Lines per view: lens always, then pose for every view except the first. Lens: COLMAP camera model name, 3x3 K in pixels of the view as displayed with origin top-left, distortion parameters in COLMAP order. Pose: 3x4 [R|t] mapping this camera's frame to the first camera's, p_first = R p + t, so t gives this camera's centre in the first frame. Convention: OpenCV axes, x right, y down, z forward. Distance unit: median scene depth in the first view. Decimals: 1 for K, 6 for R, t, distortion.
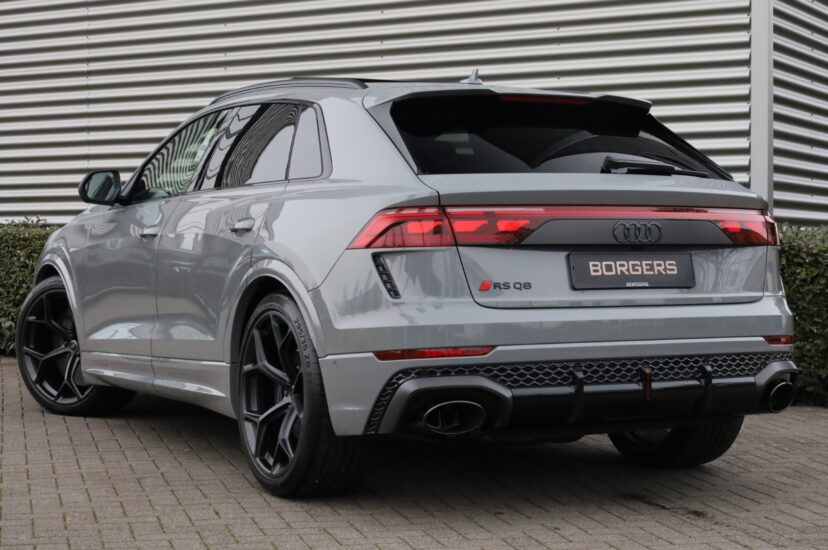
lens RADIAL K [[1784.6, 0, 408.7], [0, 1784.6, 271.5], [0, 0, 1]] dist [-0.073622, 0.000000]
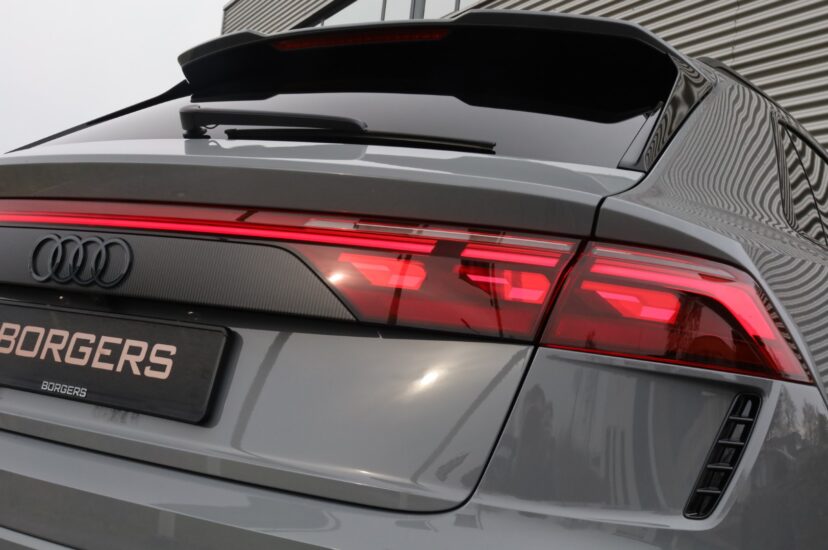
lens RADIAL K [[1041.3, 0, 413.0], [0, 1041.3, 277.1], [0, 0, 1]] dist [-0.059532, 0.000000]
pose [[0.505498, -0.004779, -0.862815, 0.369176], [-0.141654, 0.985957, -0.088451, -0.008105], [0.851121, 0.166933, 0.497722, 0.953463]]
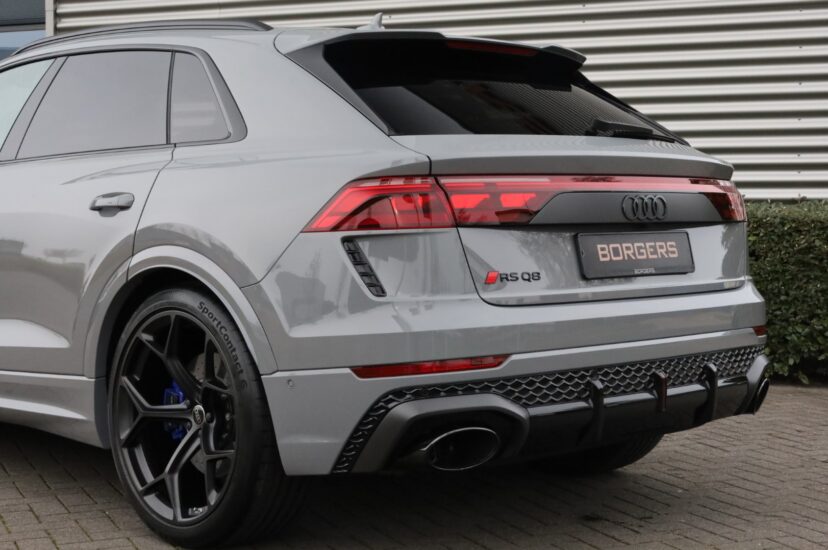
lens RADIAL K [[1432.0, 0, 443.4], [0, 1432.0, 291.8], [0, 0, 1]] dist [0.101460, 0.000000]
pose [[0.956481, -0.023765, 0.290826, -0.155379], [0.013288, 0.999191, 0.037947, -0.009637], [-0.291492, -0.032431, 0.956023, 0.393828]]
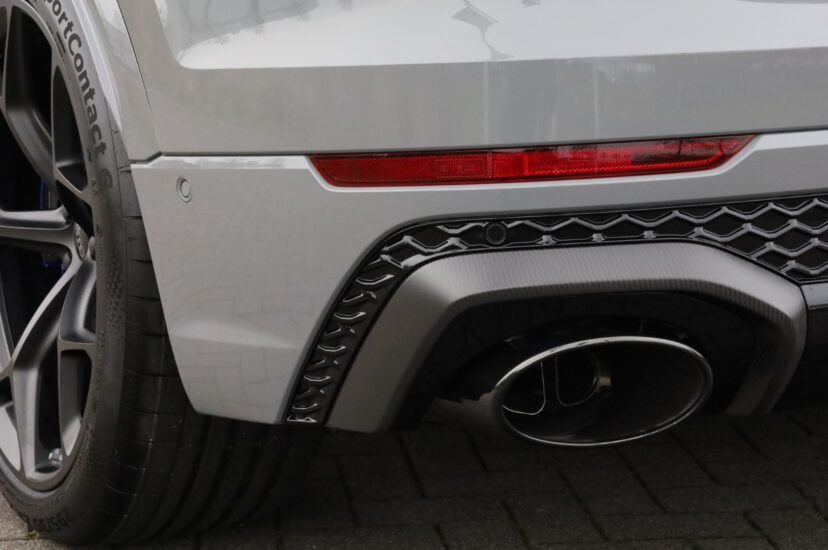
lens RADIAL K [[1976.5, 0, 415.0], [0, 1976.5, 279.3], [0, 0, 1]] dist [0.008048, 0.000000]
pose [[0.999786, -0.009338, 0.018472, -0.008915], [0.005868, 0.983712, 0.179656, 0.008234], [-0.019849, -0.179509, 0.983556, 0.671665]]
